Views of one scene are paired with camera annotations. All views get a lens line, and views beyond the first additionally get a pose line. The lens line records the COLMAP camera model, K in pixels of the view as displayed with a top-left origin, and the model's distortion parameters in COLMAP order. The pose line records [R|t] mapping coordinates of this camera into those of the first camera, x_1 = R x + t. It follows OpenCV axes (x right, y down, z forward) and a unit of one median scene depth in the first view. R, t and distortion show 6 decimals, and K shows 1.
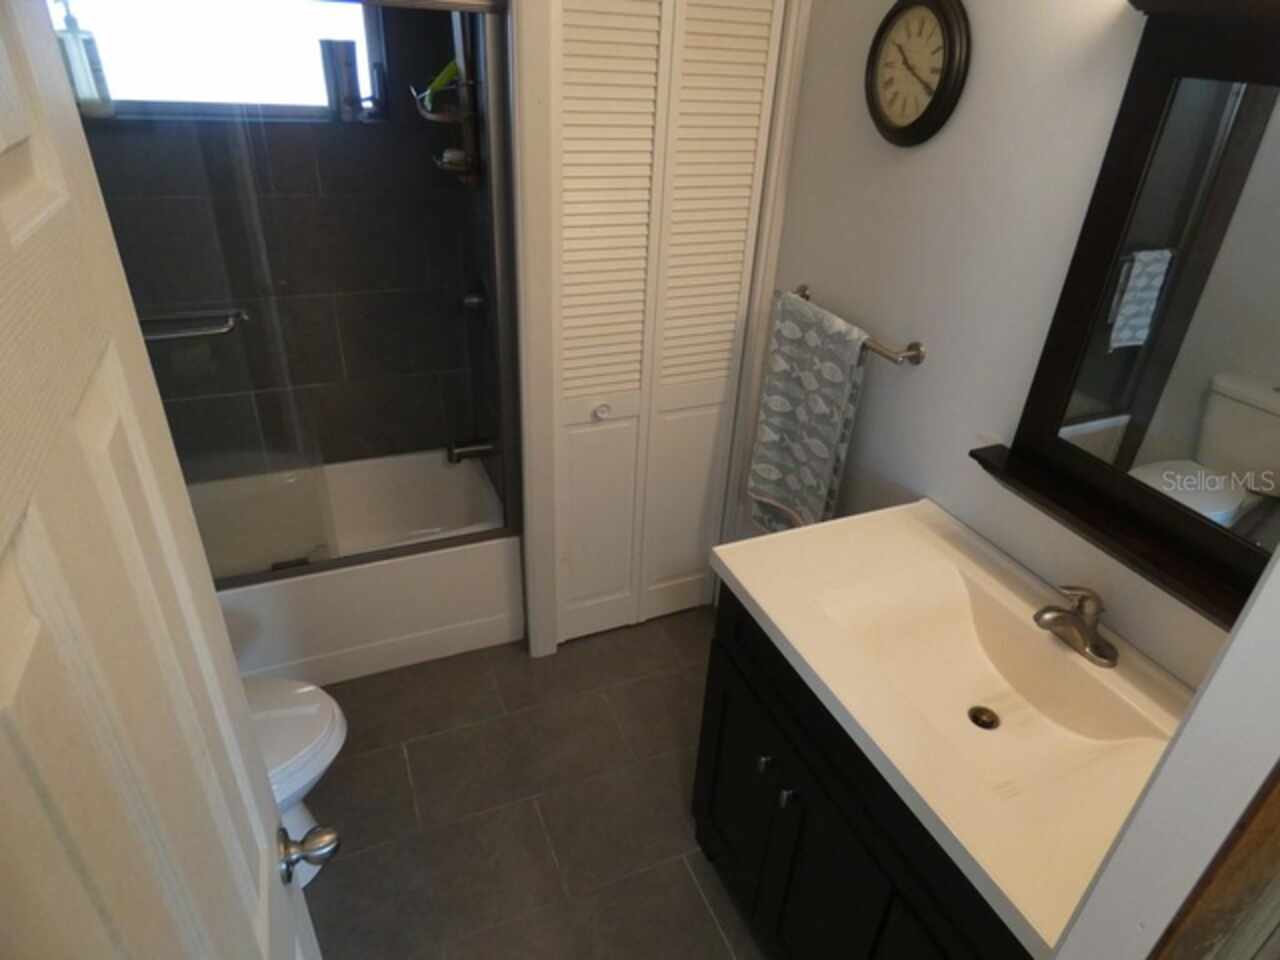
lens RADIAL K [[768.1, 0, 634.7], [0, 768.1, 483.5], [0, 0, 1]] dist [0.004863, -0.004571]
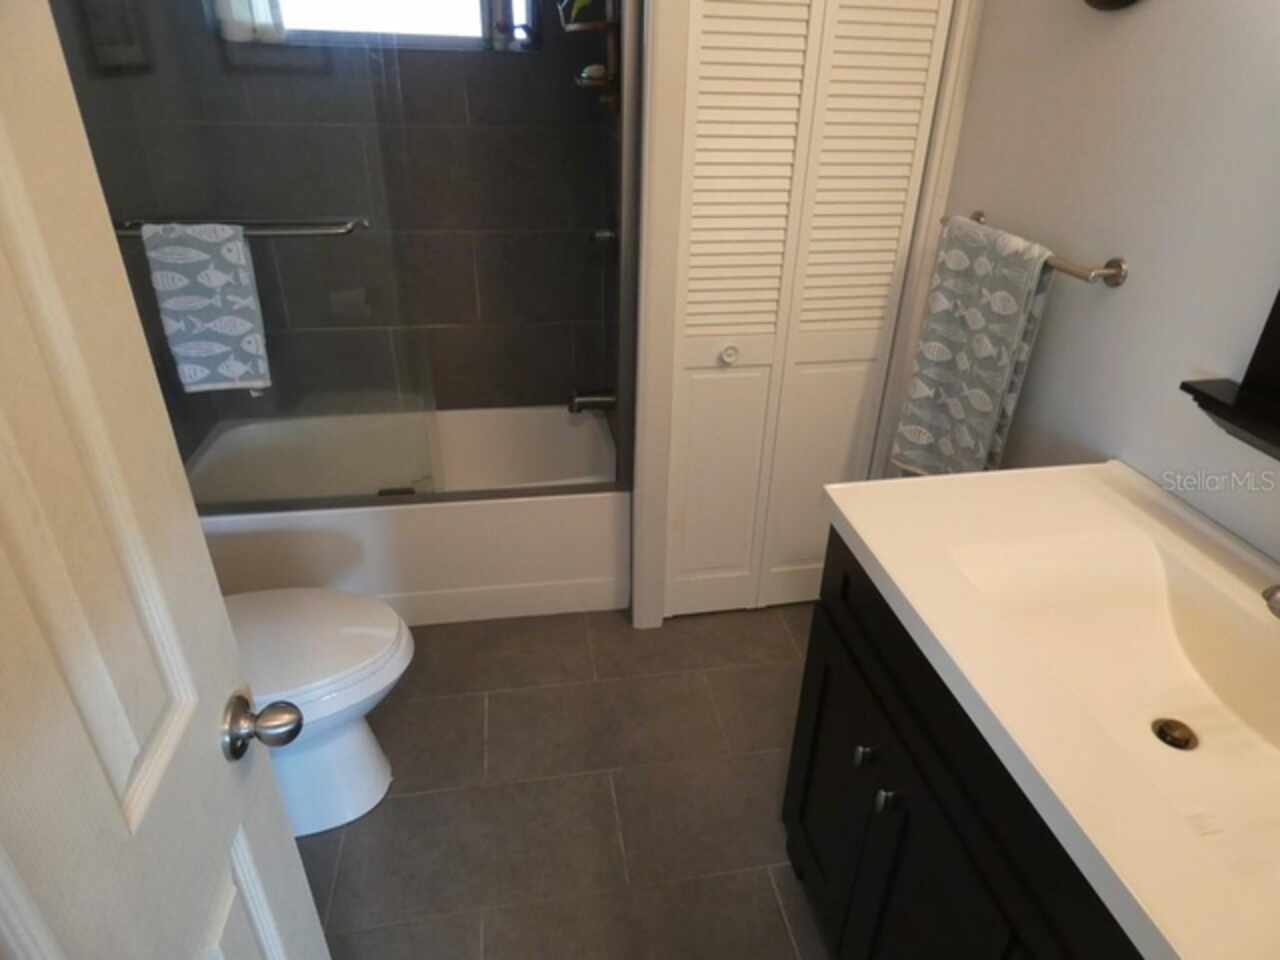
lens RADIAL K [[768.1, 0, 640.4], [0, 768.1, 483.0], [0, 0, 1]] dist [0.004863, -0.004571]
pose [[0.972392, 0.088501, -0.215918, 0.067820], [-0.097620, 0.994712, -0.031923, 0.099150], [0.211951, 0.052120, 0.975889, 0.116922]]
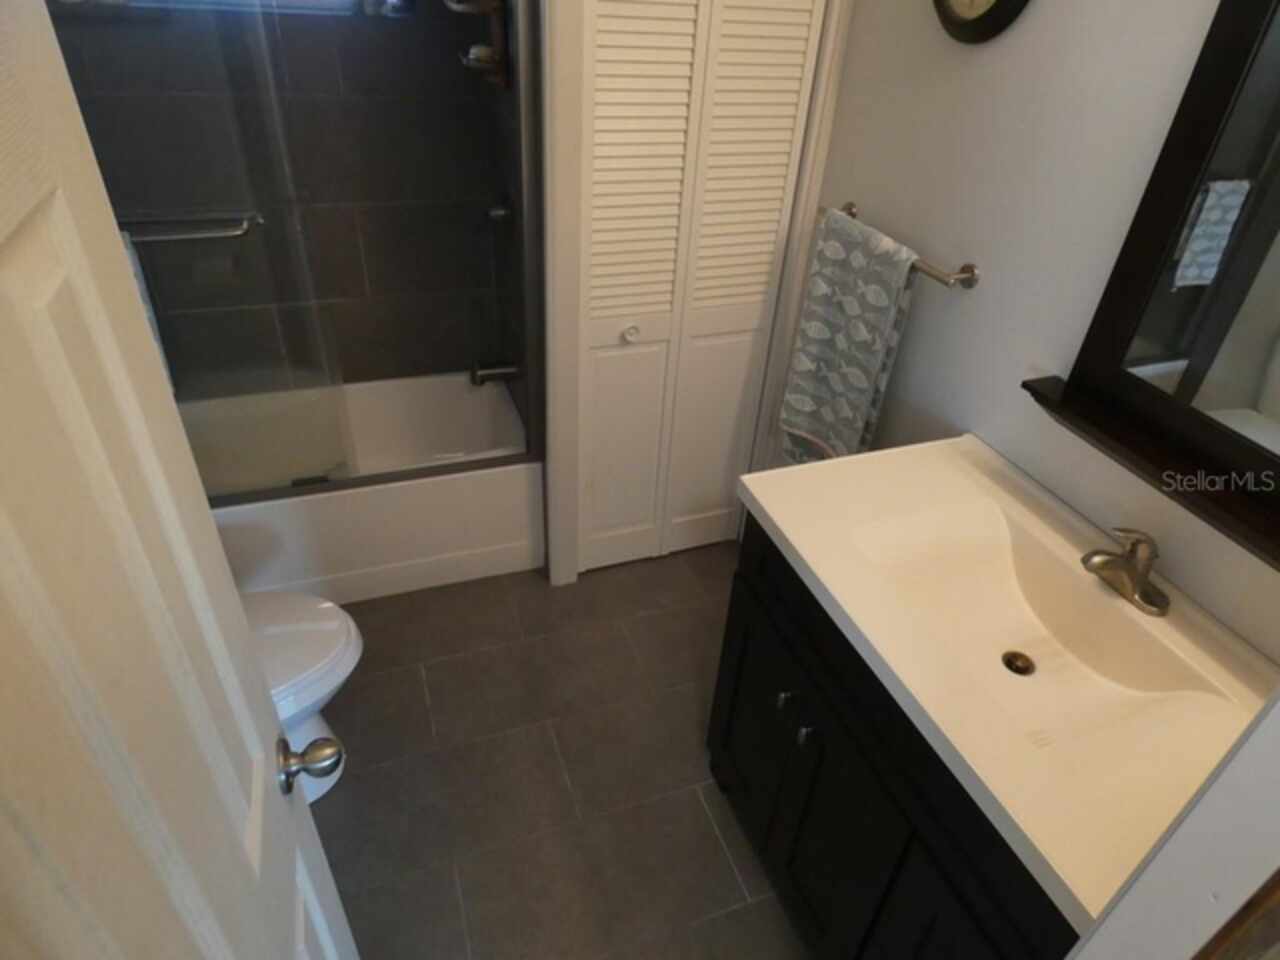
lens RADIAL K [[768.1, 0, 633.7], [0, 768.1, 481.3], [0, 0, 1]] dist [0.004863, -0.004571]
pose [[0.998723, 0.035672, -0.035777, 0.002656], [-0.032836, 0.996496, 0.076927, 0.016105], [0.038396, -0.075654, 0.996395, 0.034740]]
